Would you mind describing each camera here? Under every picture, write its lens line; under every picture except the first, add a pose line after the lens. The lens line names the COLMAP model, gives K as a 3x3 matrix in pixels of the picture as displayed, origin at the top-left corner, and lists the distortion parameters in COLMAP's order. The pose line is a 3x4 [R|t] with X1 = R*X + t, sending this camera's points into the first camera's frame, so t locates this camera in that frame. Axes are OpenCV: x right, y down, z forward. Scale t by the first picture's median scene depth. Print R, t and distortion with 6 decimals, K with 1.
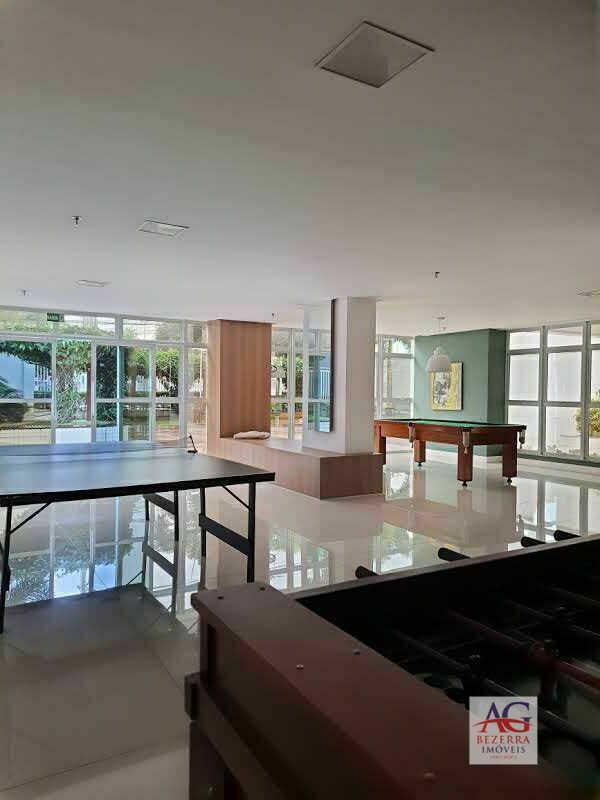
lens RADIAL K [[579.6, 0, 295.8], [0, 579.6, 397.2], [0, 0, 1]] dist [0.057248, -0.001985]
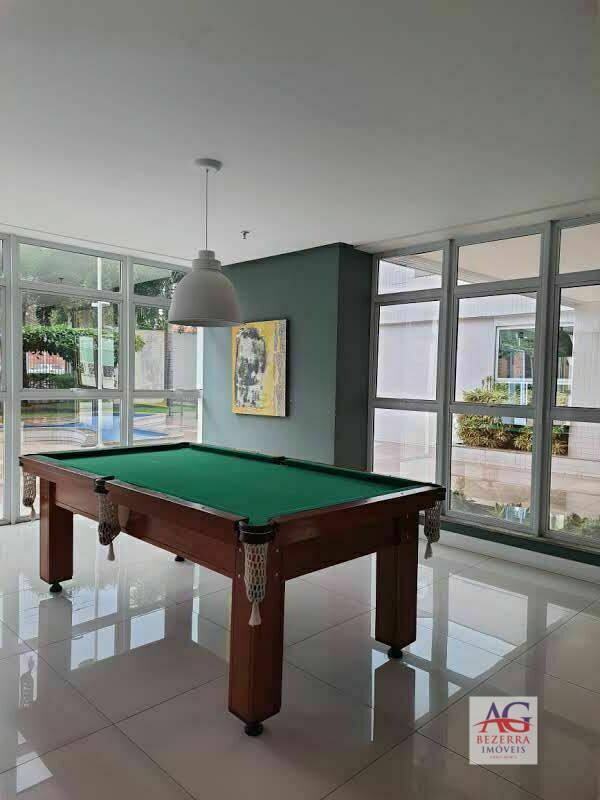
lens RADIAL K [[579.6, 0, 299.9], [0, 579.6, 400.7], [0, 0, 1]] dist [0.057248, -0.001985]
pose [[0.968829, -0.009464, 0.247548, 0.180439], [-0.002094, 0.998921, 0.046388, -0.014548], [-0.247720, -0.045460, 0.967765, 0.540341]]
